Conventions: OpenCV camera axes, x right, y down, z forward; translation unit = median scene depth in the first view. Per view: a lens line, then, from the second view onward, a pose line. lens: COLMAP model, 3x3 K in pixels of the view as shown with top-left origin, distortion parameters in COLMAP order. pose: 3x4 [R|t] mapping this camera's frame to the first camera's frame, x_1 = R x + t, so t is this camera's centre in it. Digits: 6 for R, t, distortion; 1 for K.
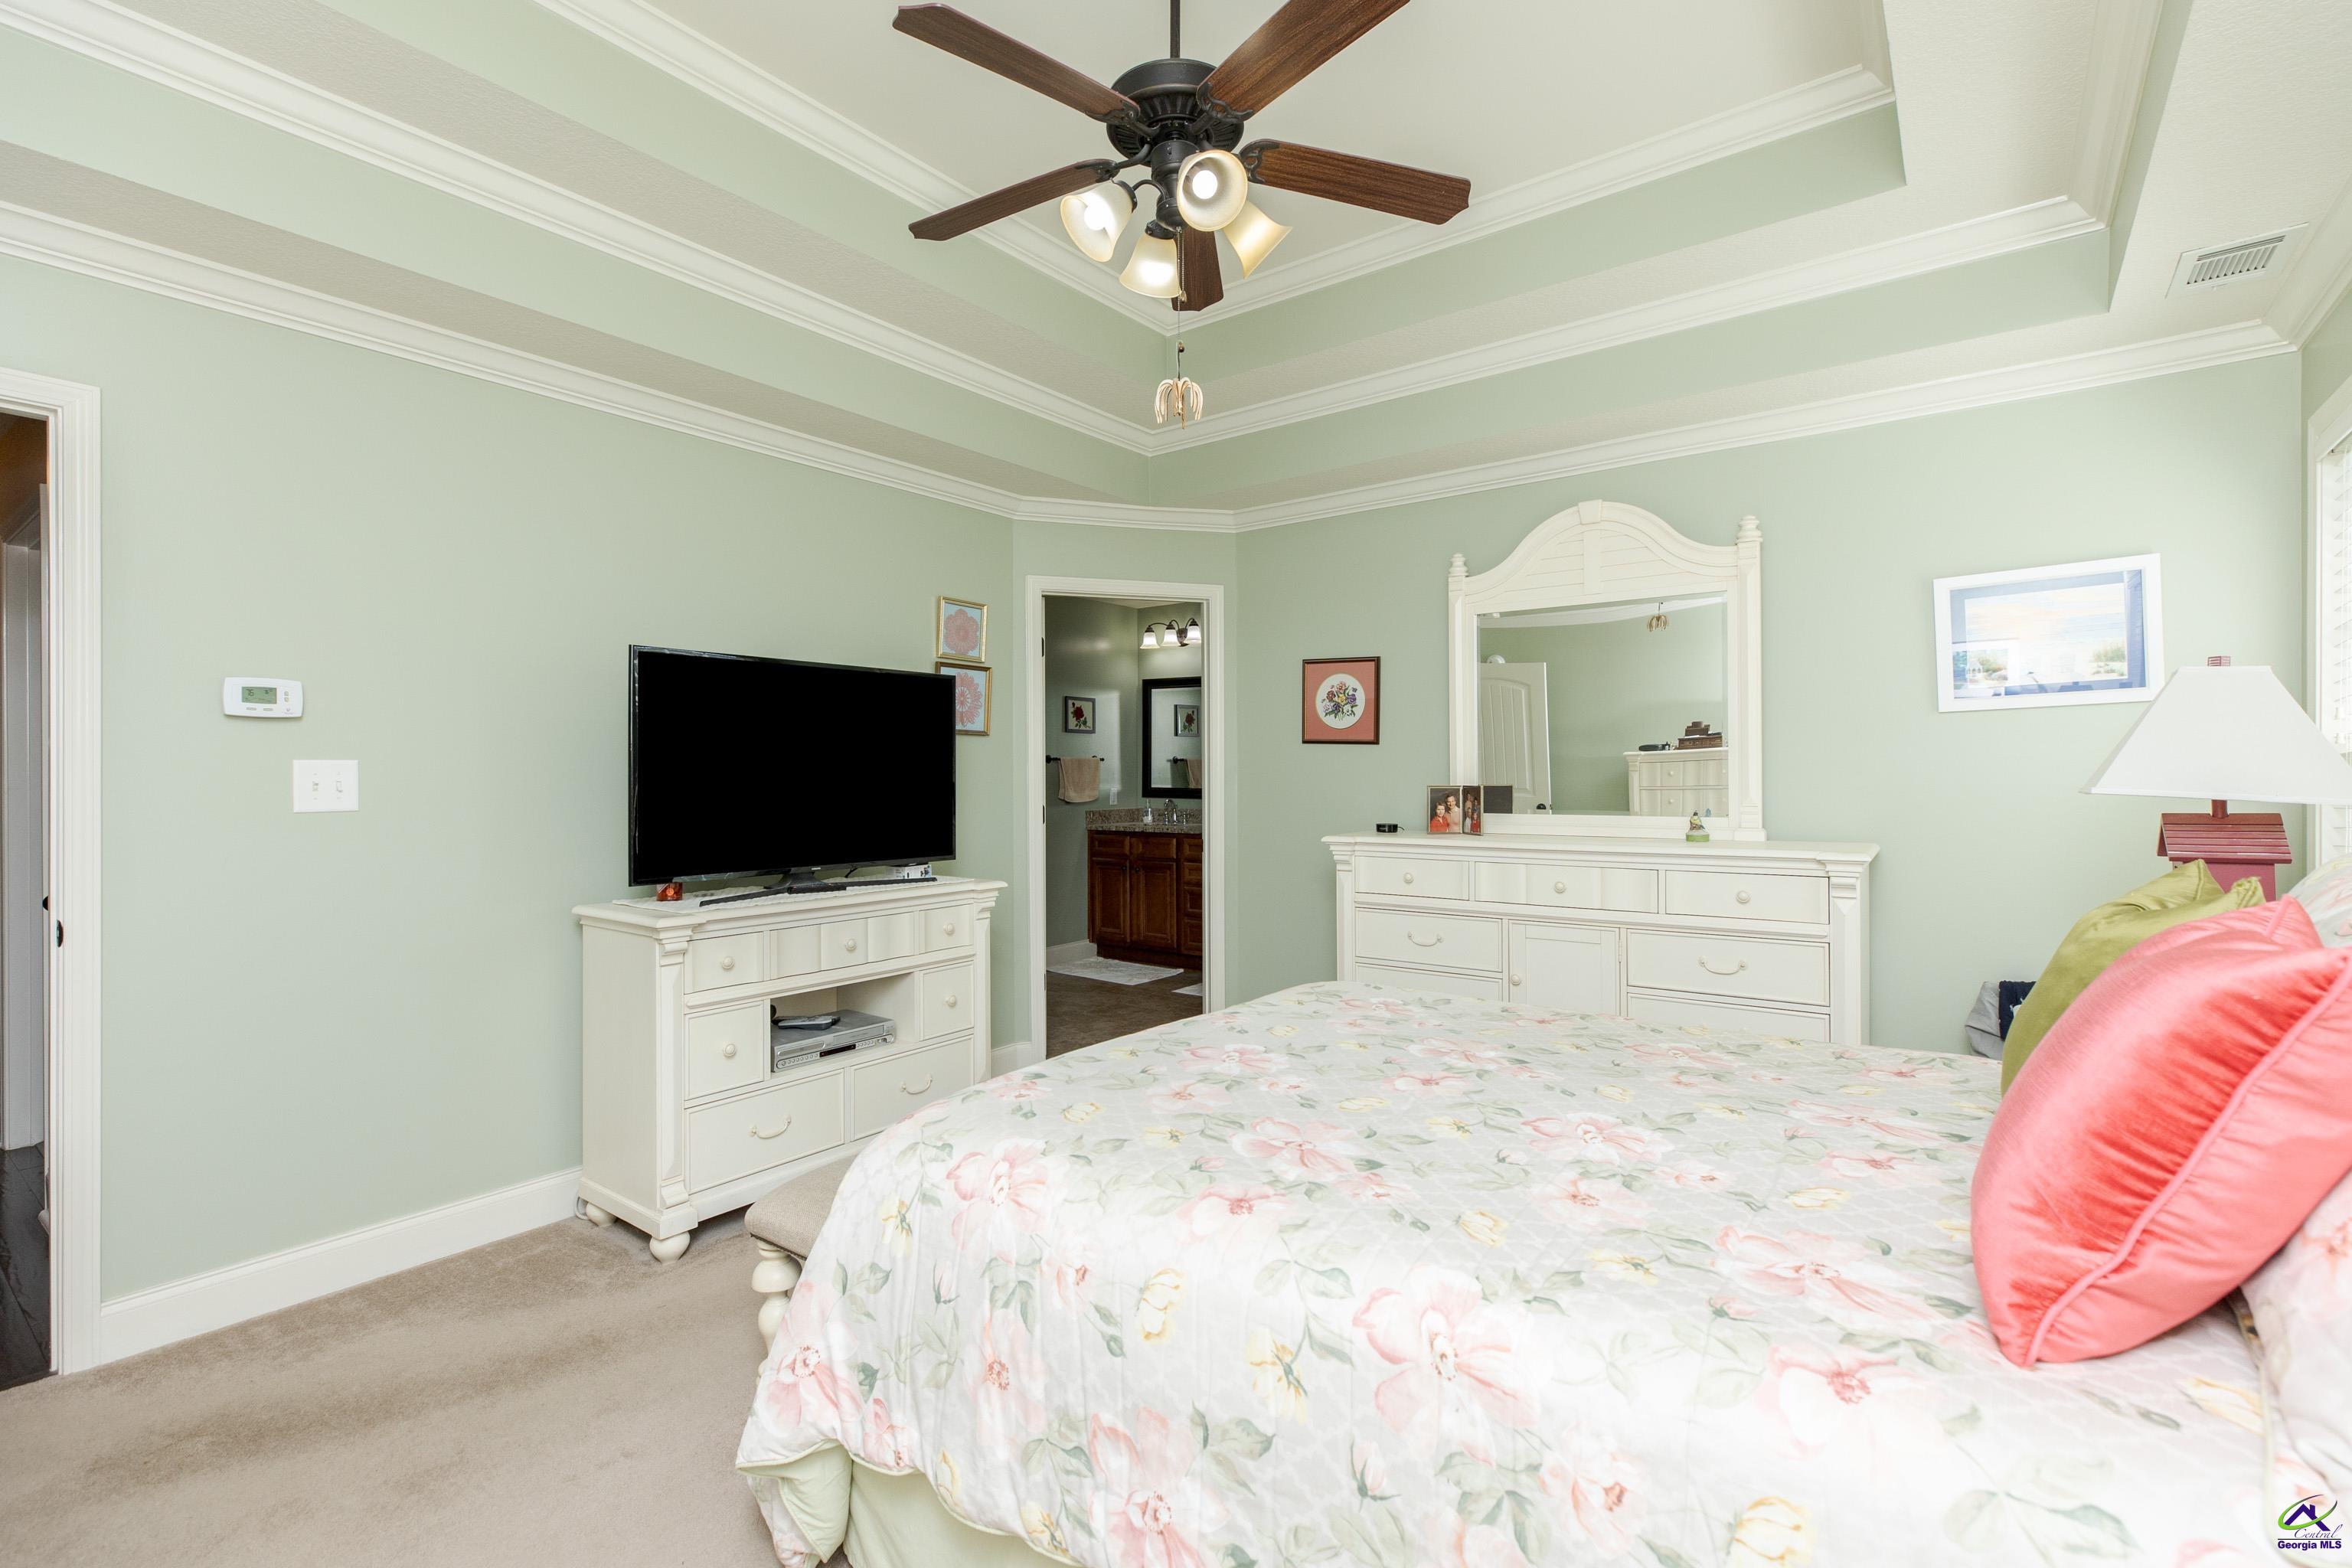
lens RADIAL K [[1049.5, 0, 1170.6], [0, 1049.5, 777.9], [0, 0, 1]] dist [-0.002627, -0.000314]
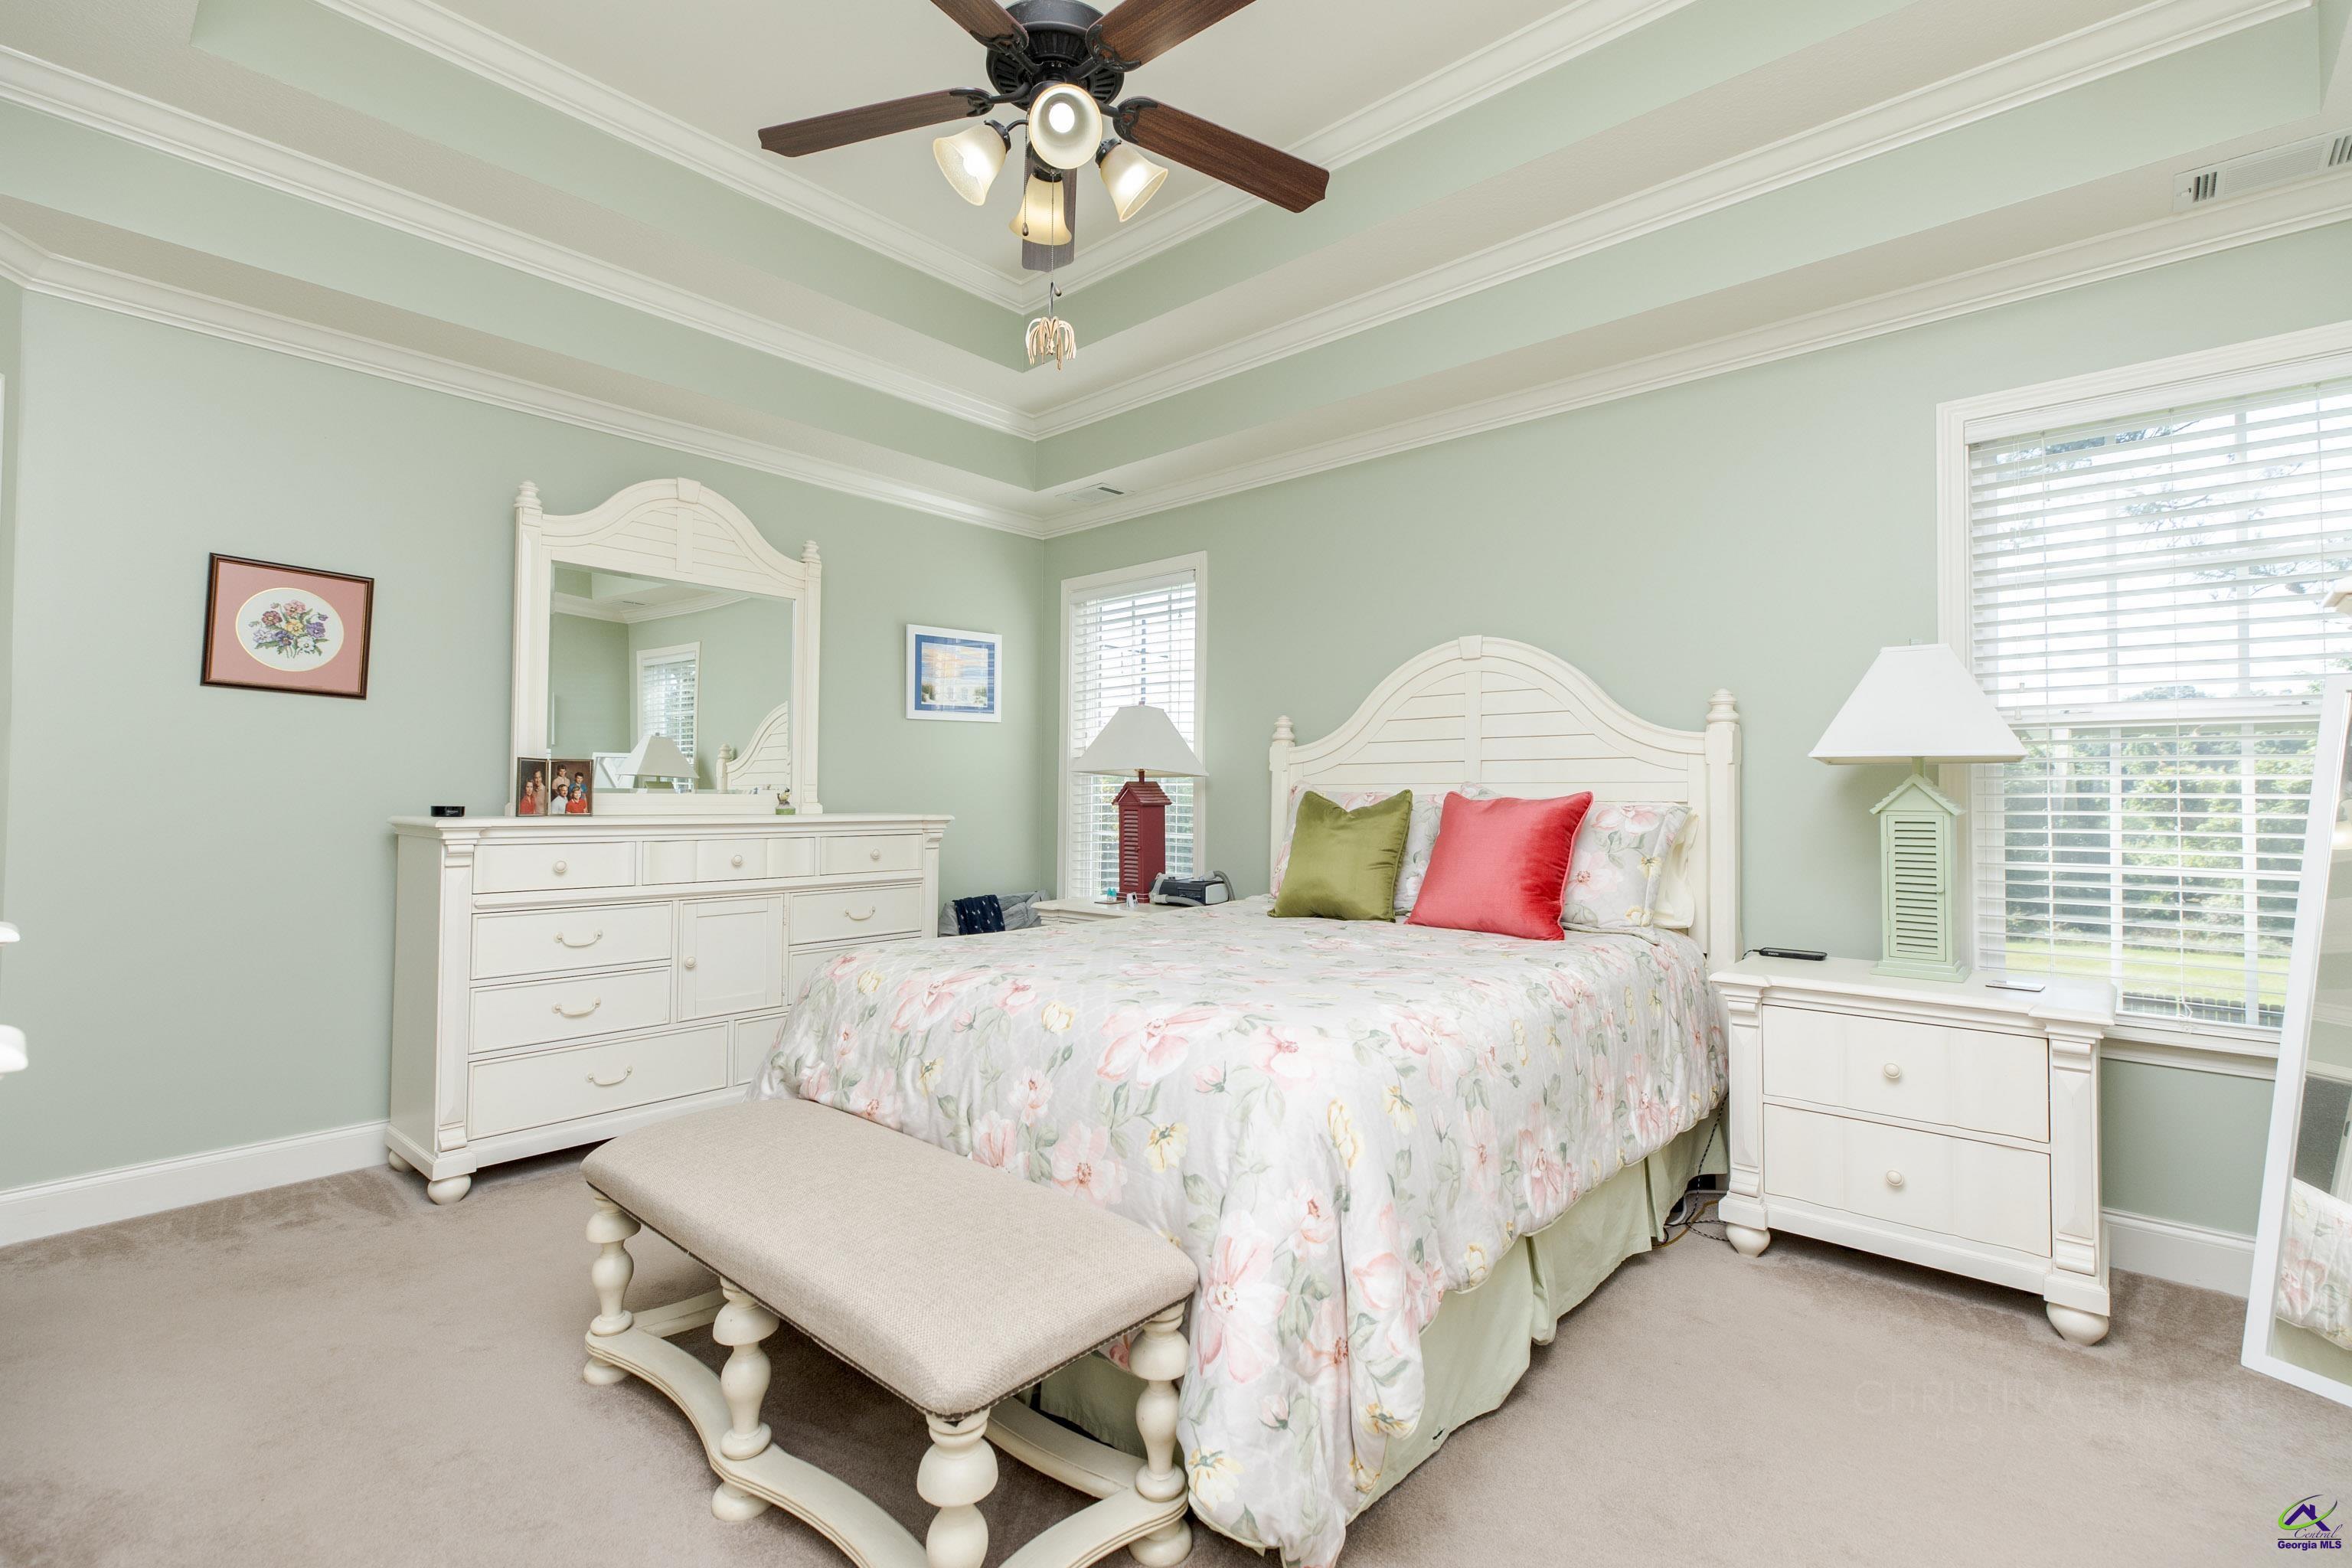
lens RADIAL K [[1049.5, 0, 1170.6], [0, 1049.5, 777.9], [0, 0, 1]] dist [-0.002627, -0.000314]
pose [[0.080554, 0.023548, 0.996472, -0.522589], [-0.006127, 0.999714, -0.023129, 0.039114], [-0.996731, -0.004242, 0.080676, 0.431677]]
